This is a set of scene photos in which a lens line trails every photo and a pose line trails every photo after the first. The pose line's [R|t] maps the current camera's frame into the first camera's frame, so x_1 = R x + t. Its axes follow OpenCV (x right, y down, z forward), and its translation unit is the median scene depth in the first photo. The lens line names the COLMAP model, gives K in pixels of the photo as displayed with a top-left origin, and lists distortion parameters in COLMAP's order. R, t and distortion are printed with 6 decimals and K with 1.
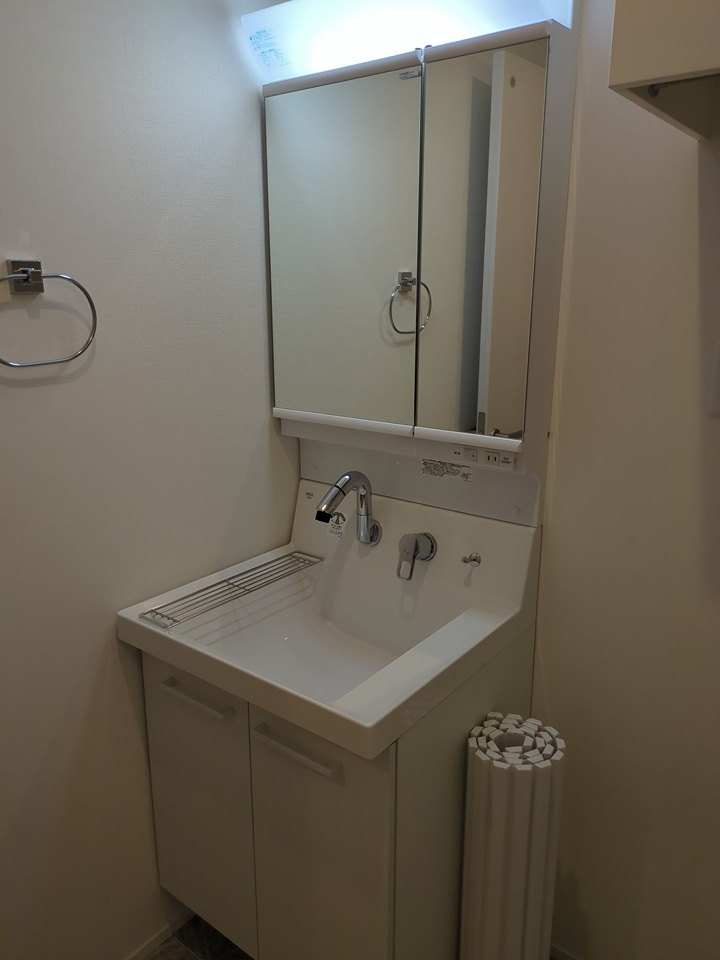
lens RADIAL K [[715.5, 0, 360.0], [0, 715.5, 480.0], [0, 0, 1]] dist [0.015507, 0.002688]
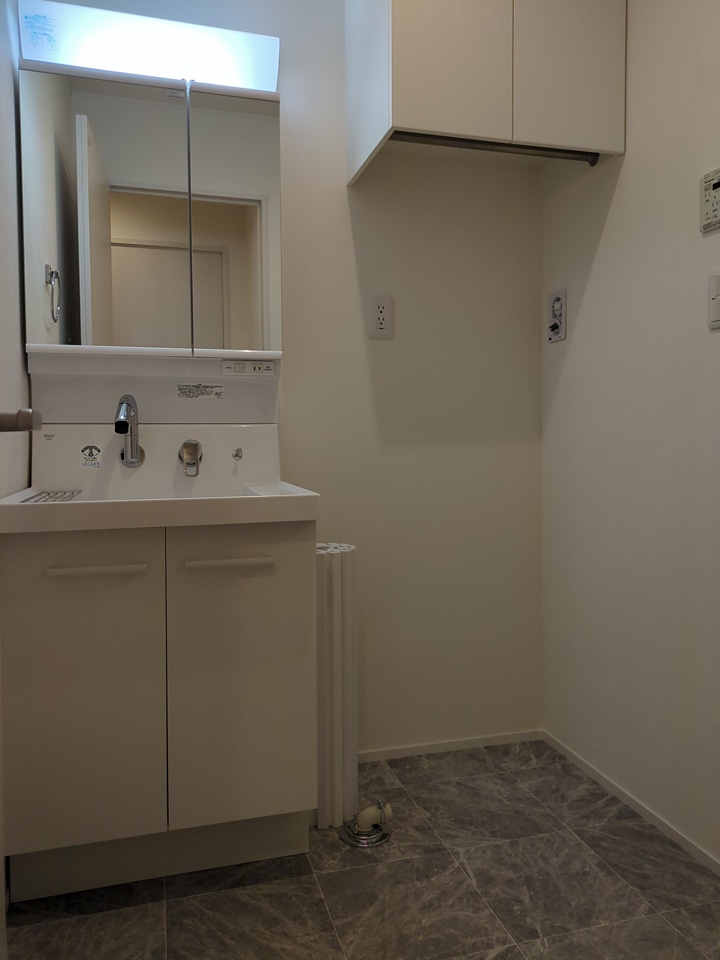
lens RADIAL K [[718.5, 0, 360.0], [0, 718.5, 480.0], [0, 0, 1]] dist [0.000505, -0.000383]
pose [[0.588864, -0.042845, 0.807096, -0.767005], [0.213952, 0.971234, -0.104543, 0.339453], [-0.779399, 0.234242, 0.581092, 0.068792]]
